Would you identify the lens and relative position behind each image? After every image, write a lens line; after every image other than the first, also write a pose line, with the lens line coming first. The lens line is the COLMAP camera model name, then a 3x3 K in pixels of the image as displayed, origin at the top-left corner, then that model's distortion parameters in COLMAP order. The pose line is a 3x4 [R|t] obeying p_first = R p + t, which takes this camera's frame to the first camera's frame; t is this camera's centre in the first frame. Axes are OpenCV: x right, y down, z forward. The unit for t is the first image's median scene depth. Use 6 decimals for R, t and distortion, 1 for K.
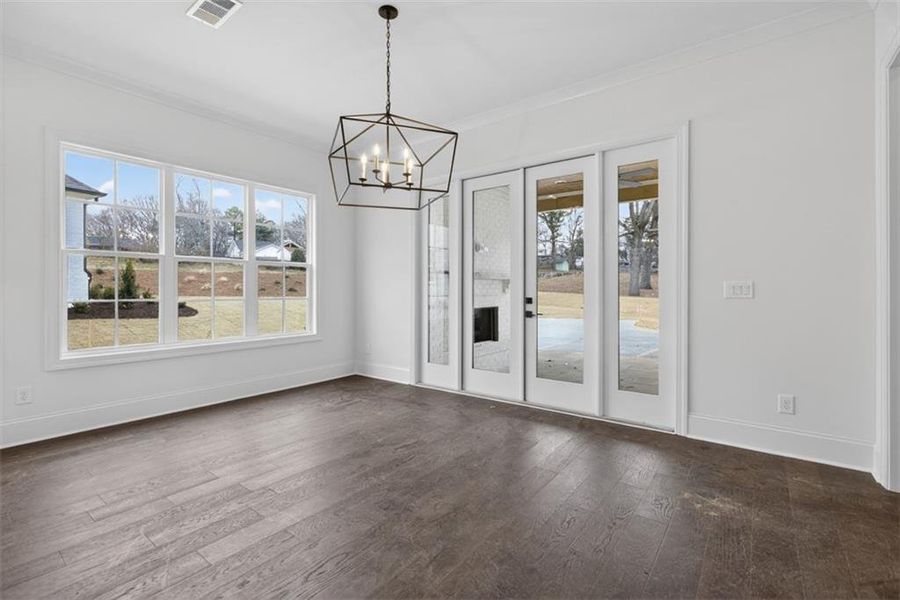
lens RADIAL K [[405.4, 0, 449.5], [0, 405.4, 292.8], [0, 0, 1]] dist [-0.001843, 0.003516]
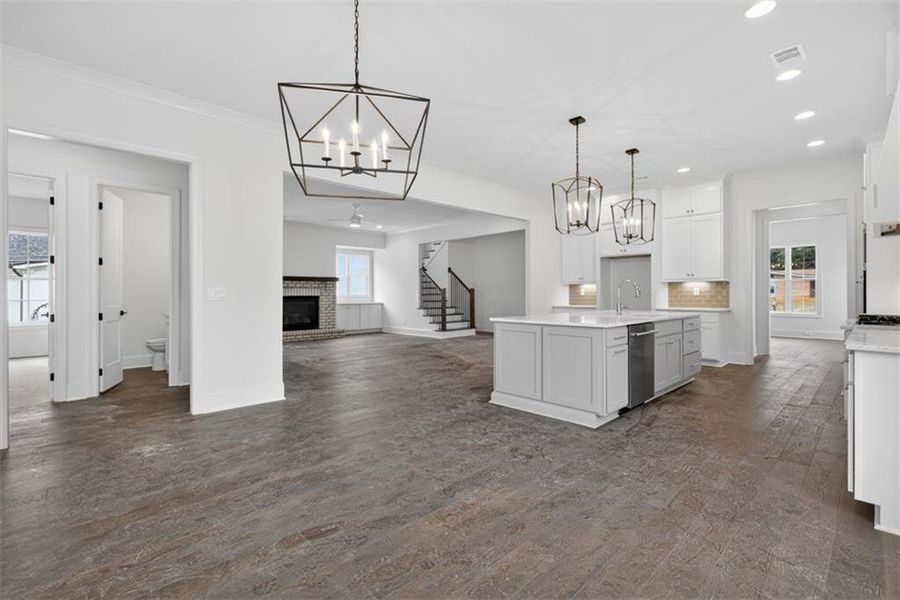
lens RADIAL K [[405.4, 0, 450.9], [0, 405.4, 293.8], [0, 0, 1]] dist [-0.001843, 0.003516]
pose [[-0.987638, 0.006173, 0.156628, -0.283141], [0.007668, 0.999931, 0.008944, -0.006410], [-0.156562, 0.010035, -0.987617, 1.077226]]
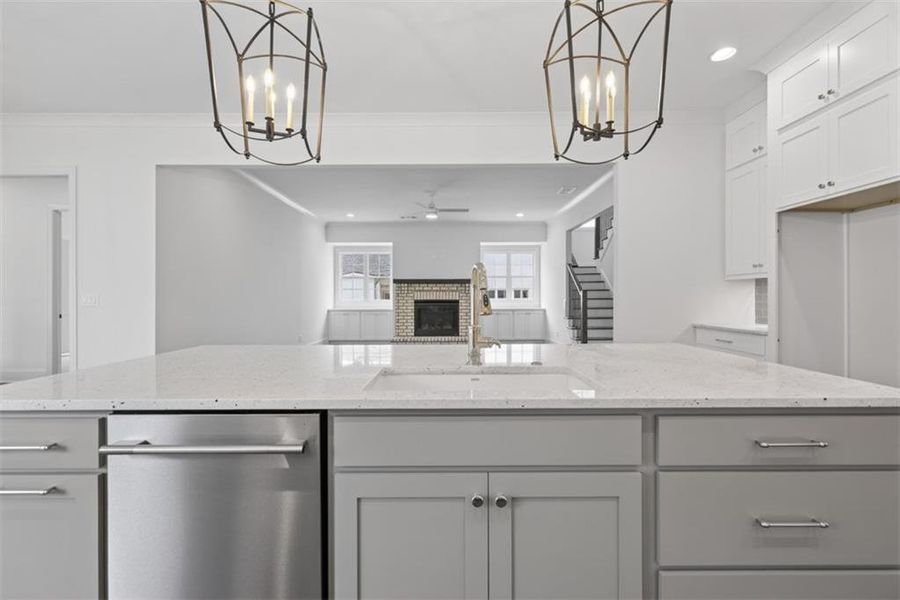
lens RADIAL K [[405.4, 0, 449.7], [0, 405.4, 296.0], [0, 0, 1]] dist [-0.001843, 0.003516]
pose [[-0.608217, 0.005174, 0.793754, -0.845610], [0.008437, 0.999964, -0.000053, 0.001199], [-0.793726, 0.006665, -0.608239, 0.179993]]
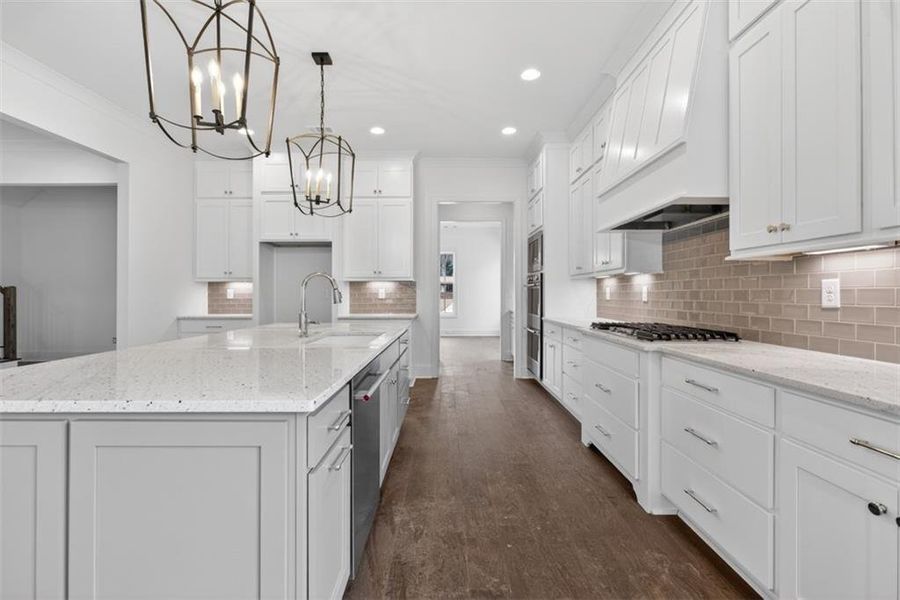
lens RADIAL K [[405.4, 0, 443.2], [0, 405.4, 288.5], [0, 0, 1]] dist [-0.001843, 0.003516]
pose [[-0.801998, -0.004255, -0.597311, -0.373364], [-0.001475, 0.999986, -0.005143, -0.003987], [0.597324, -0.003243, -0.801993, 0.512090]]
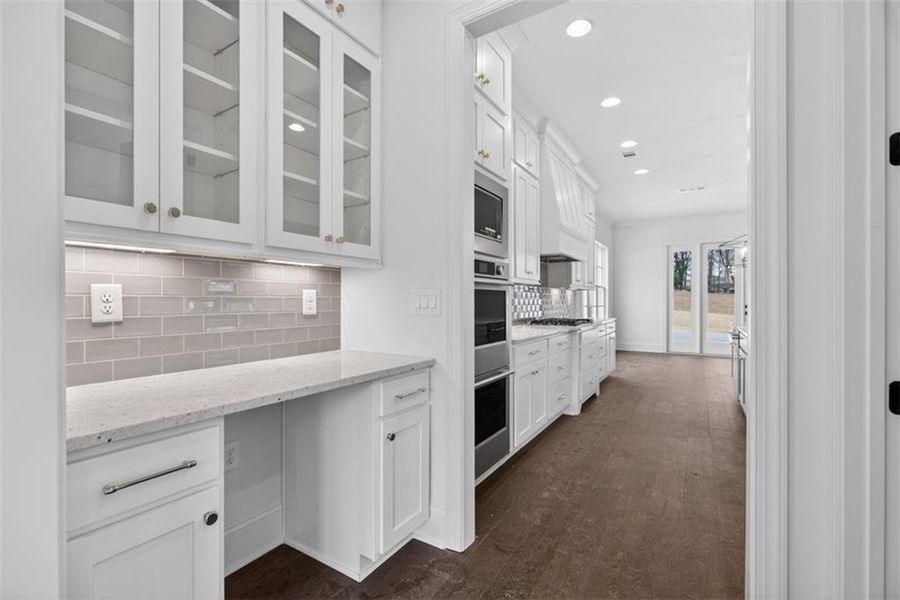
lens RADIAL K [[405.4, 0, 456.5], [0, 405.4, 300.4], [0, 0, 1]] dist [-0.001843, 0.003516]
pose [[0.992726, -0.000124, 0.120393, -1.368638], [0.001285, 0.999953, -0.009564, 0.007341], [-0.120386, 0.009649, 0.992680, -0.777830]]
